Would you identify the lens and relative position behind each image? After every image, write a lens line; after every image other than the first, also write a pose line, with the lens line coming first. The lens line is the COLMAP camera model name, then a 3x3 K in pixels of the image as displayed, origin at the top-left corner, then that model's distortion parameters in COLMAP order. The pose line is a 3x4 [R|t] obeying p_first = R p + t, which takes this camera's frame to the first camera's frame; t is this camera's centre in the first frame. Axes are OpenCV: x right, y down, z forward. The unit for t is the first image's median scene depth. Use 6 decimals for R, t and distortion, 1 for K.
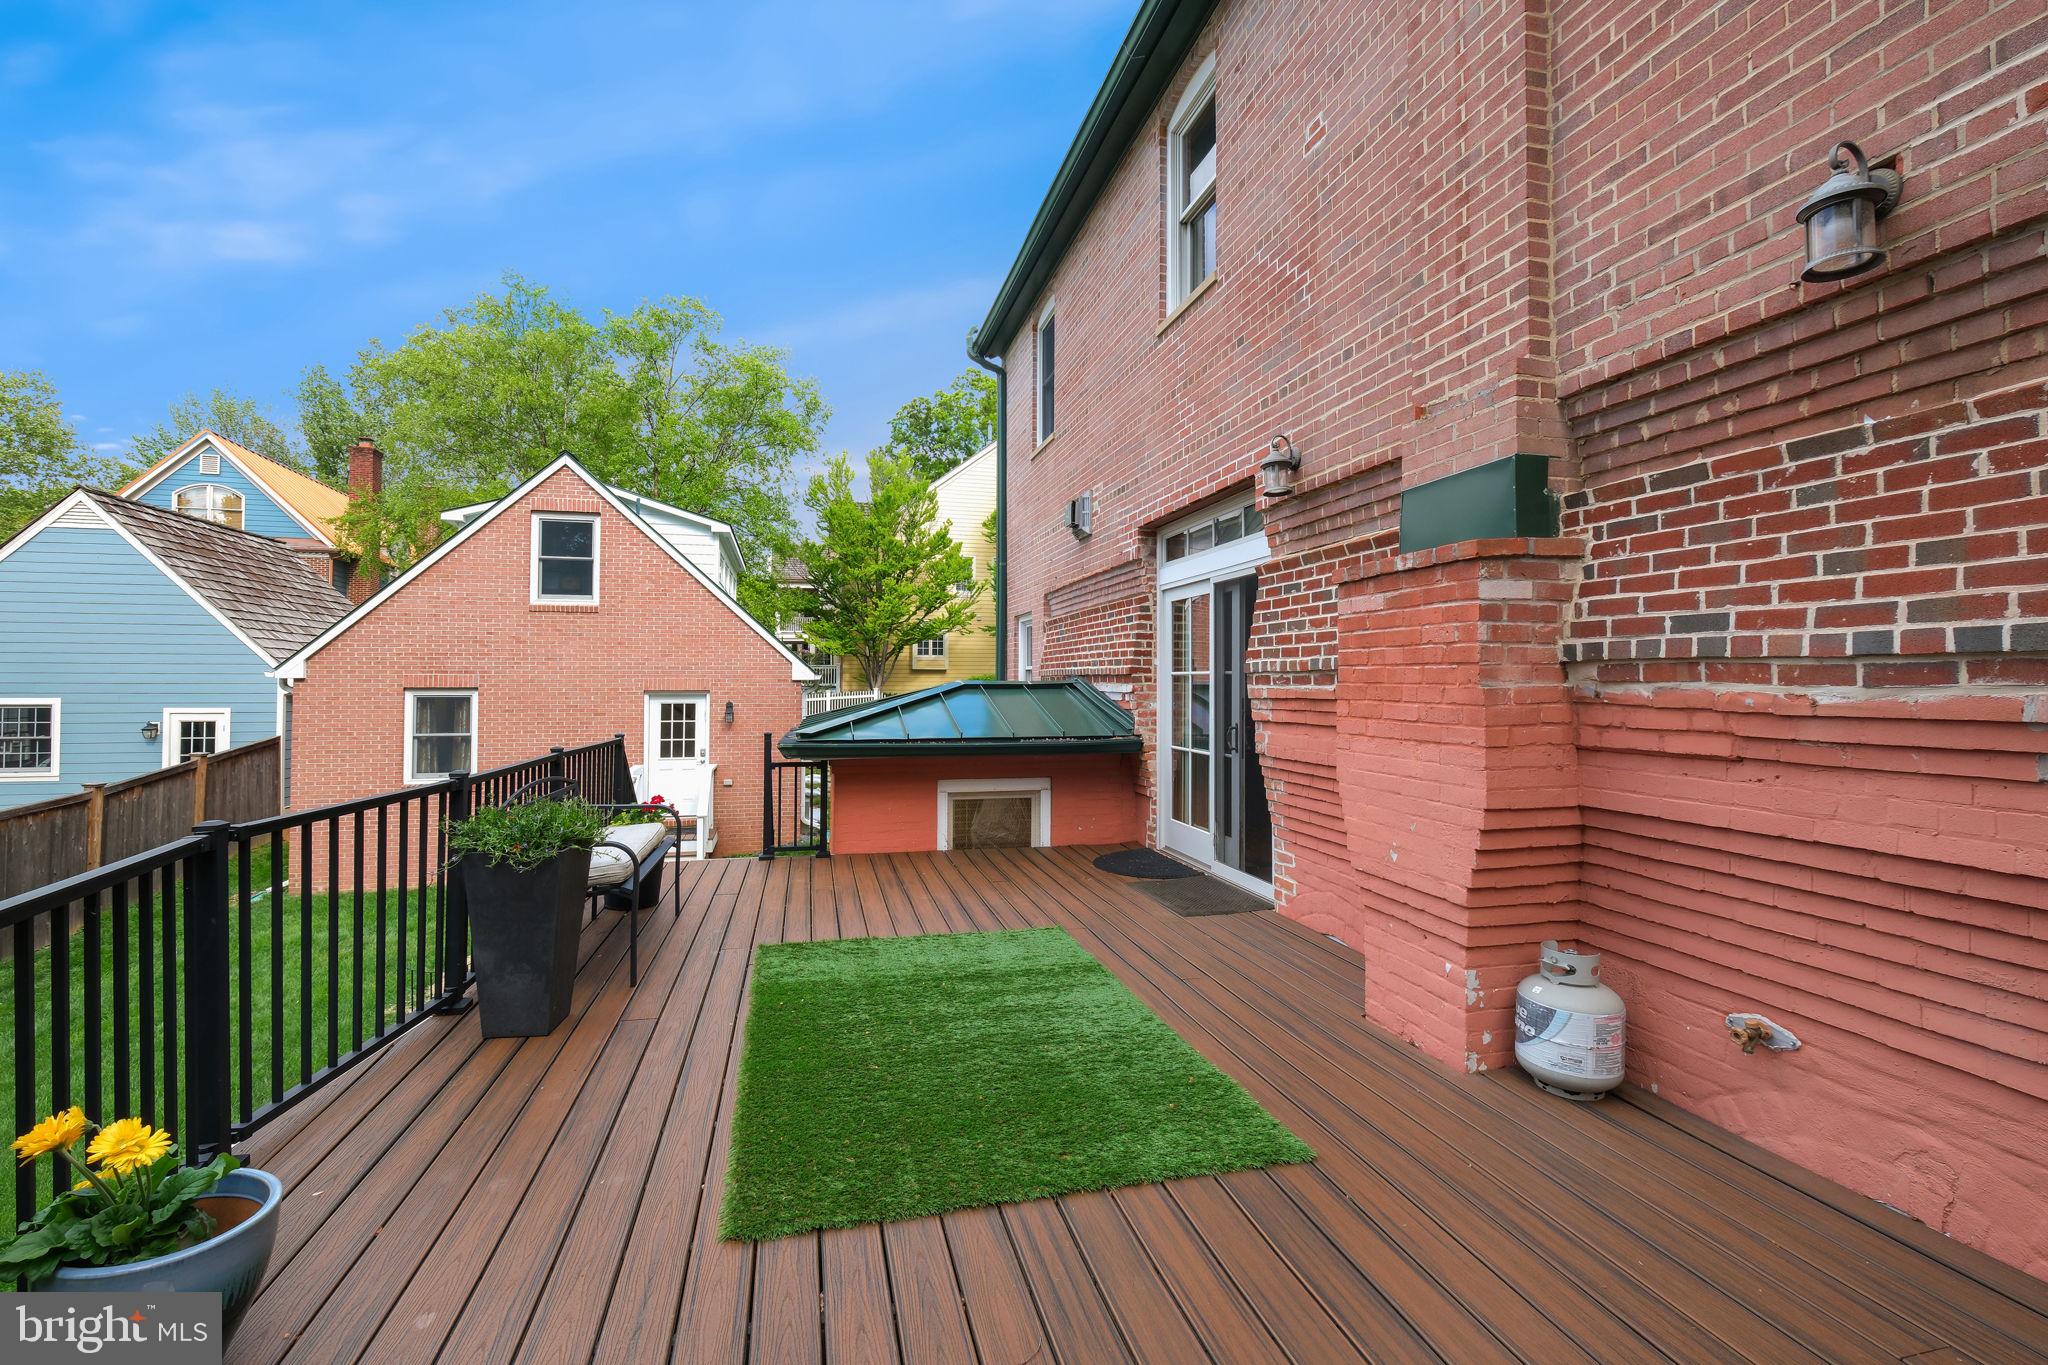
lens RADIAL K [[938.8, 0, 1024.0], [0, 938.8, 682.5], [0, 0, 1]] dist [0.000095, -0.000175]
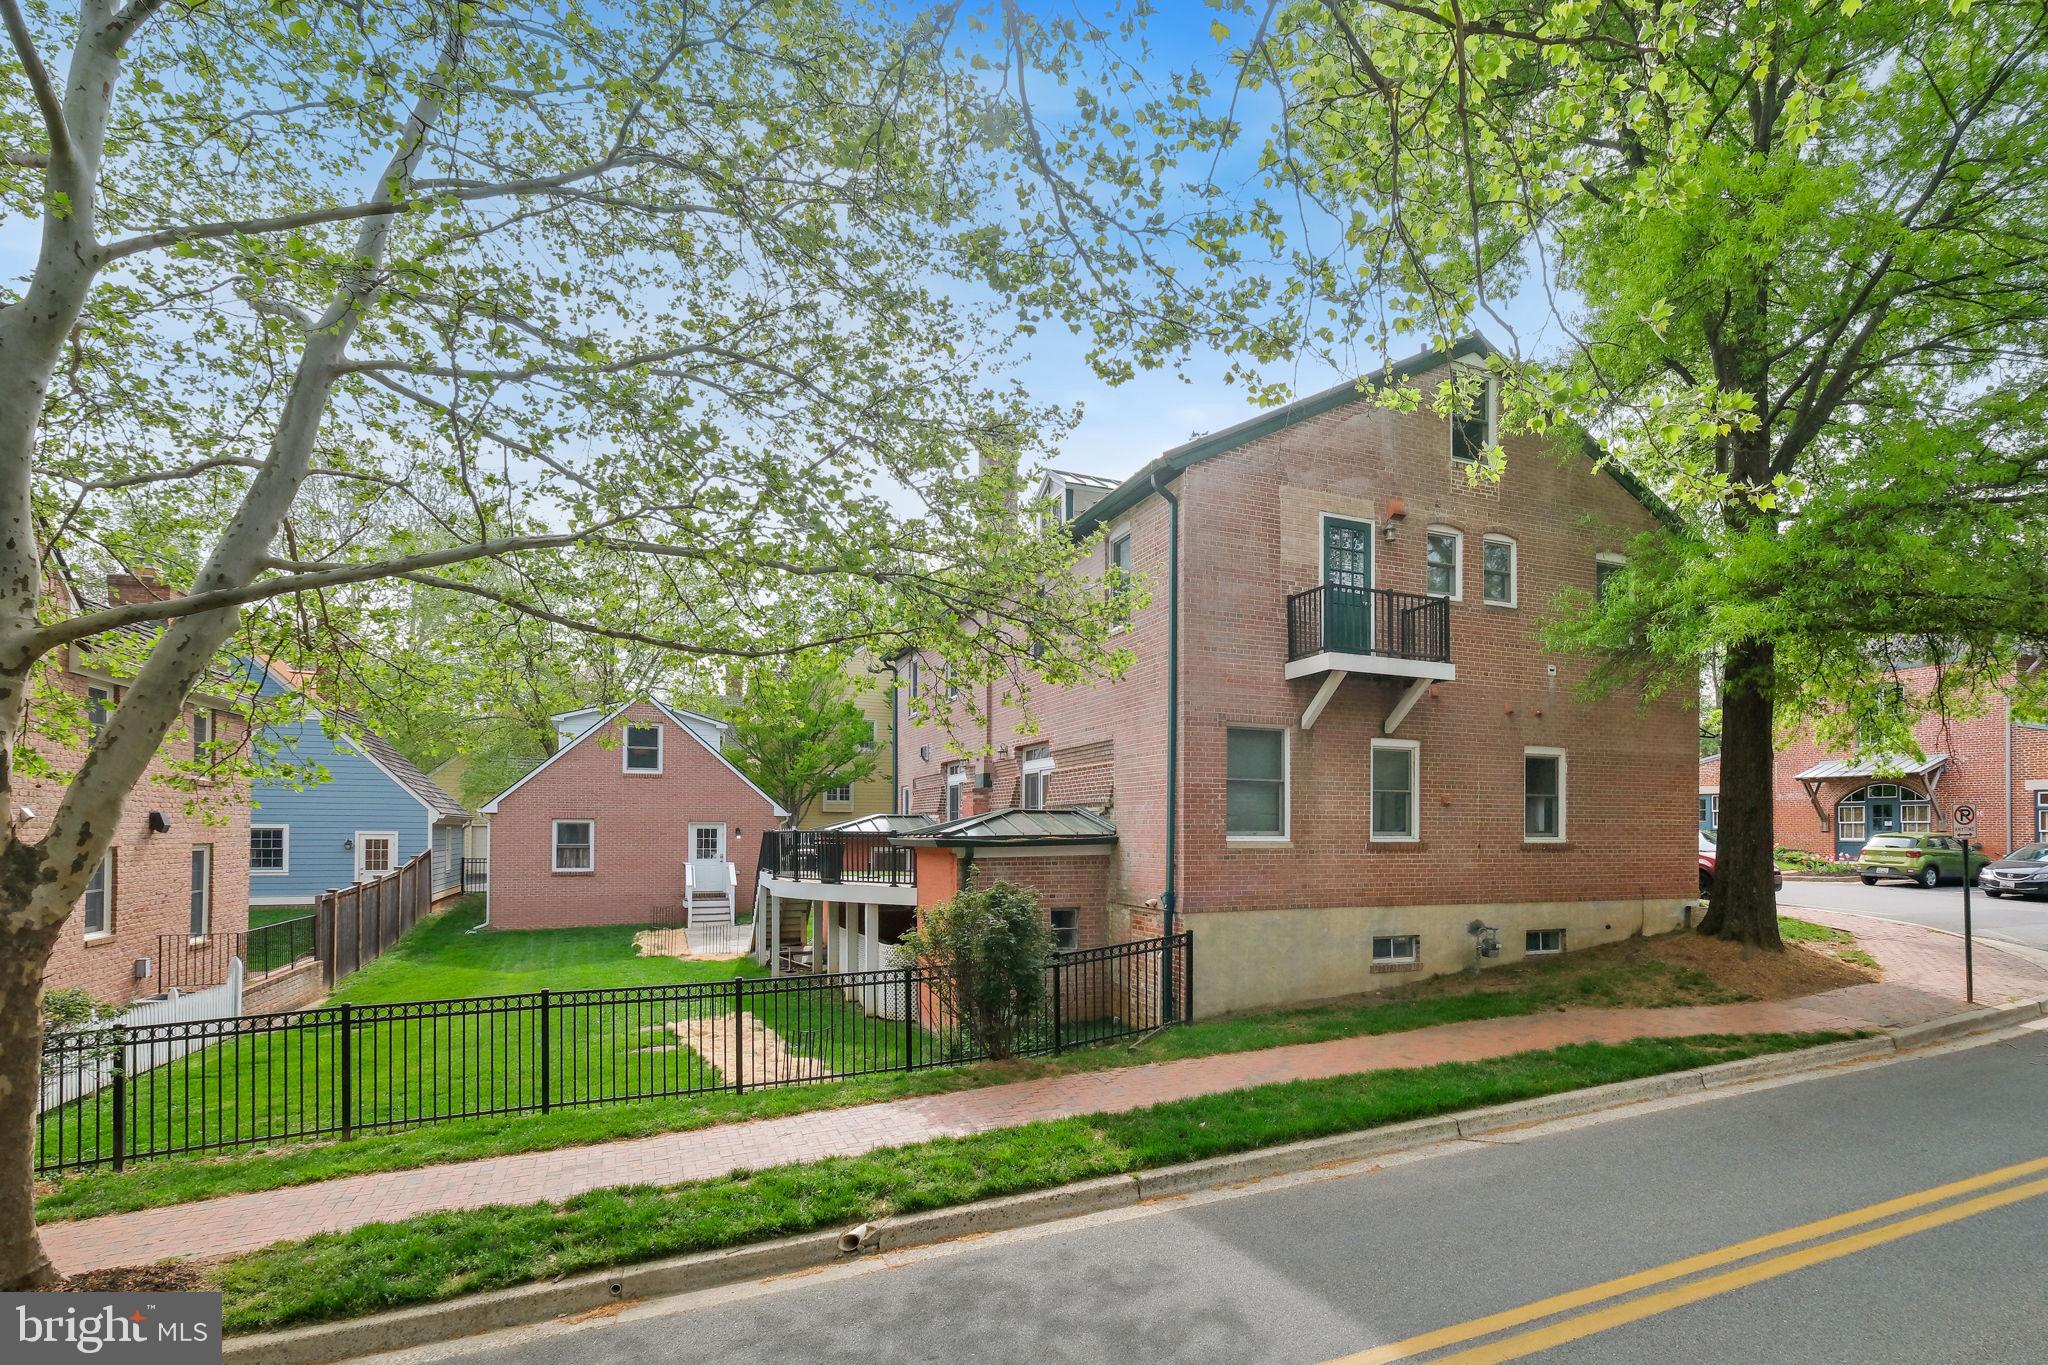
lens RADIAL K [[1075.8, 0, 1214.9], [0, 1075.8, 845.1], [0, 0, 1]] dist [-0.004313, -0.002145]
pose [[0.966696, 0.001901, 0.255919, 0.046880], [-0.005323, 0.999905, 0.012679, 0.023228], [-0.255871, -0.013620, 0.966615, -1.324063]]
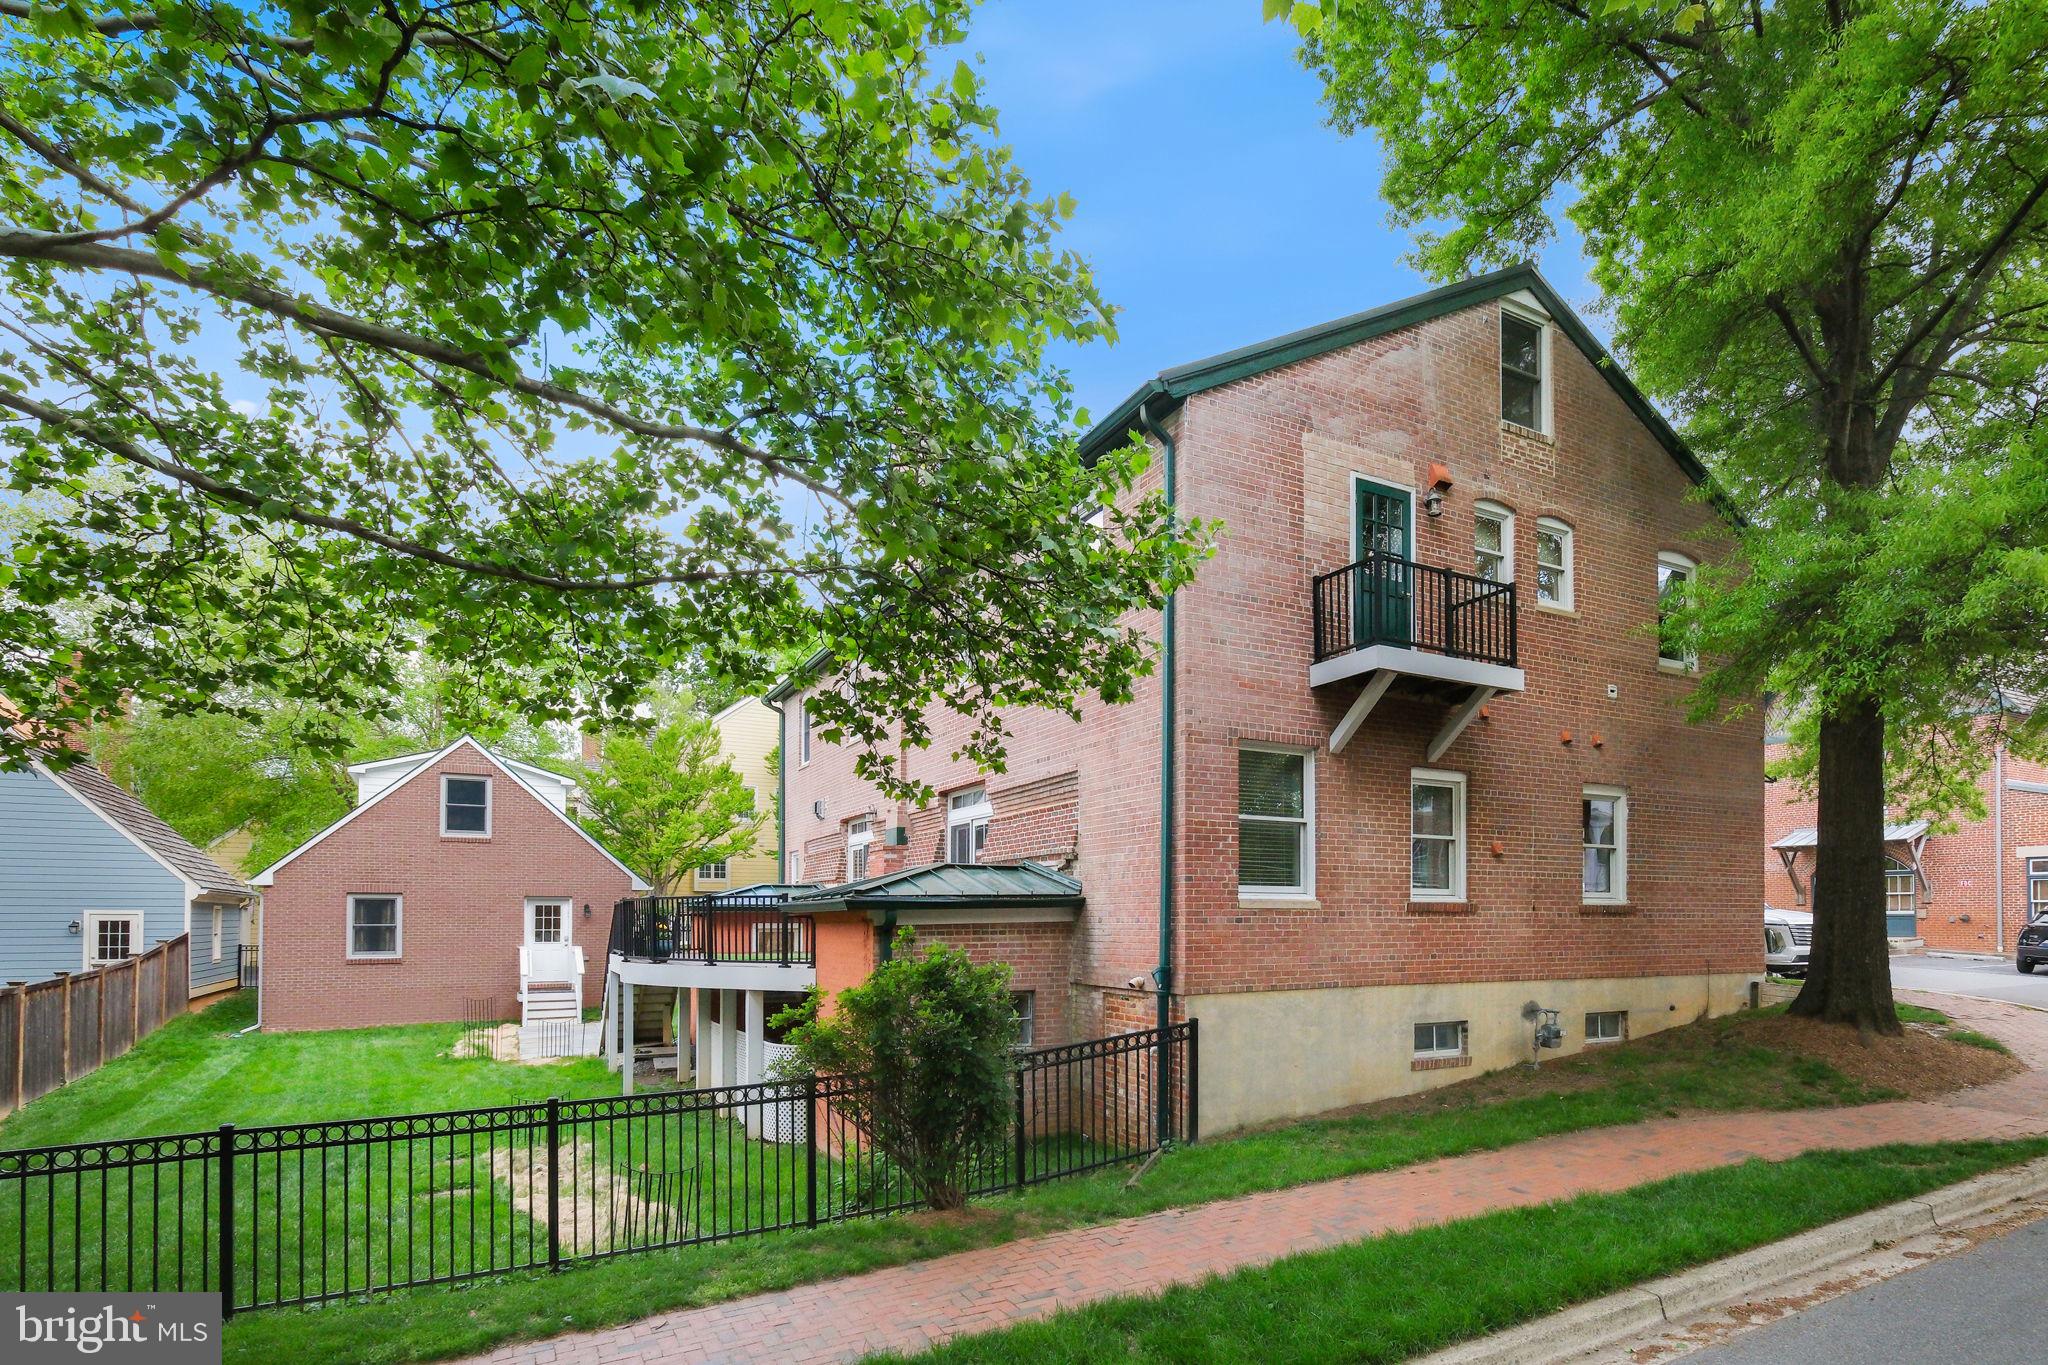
lens RADIAL K [[1121.0, 0, 1188.9], [0, 1121.0, 902.7], [0, 0, 1]] dist [0.000833, 0.002387]
pose [[0.948468, 0.001322, 0.316870, 0.030107], [0.003006, 0.999909, -0.013169, 0.047871], [-0.316859, 0.013443, 0.948378, -1.063307]]
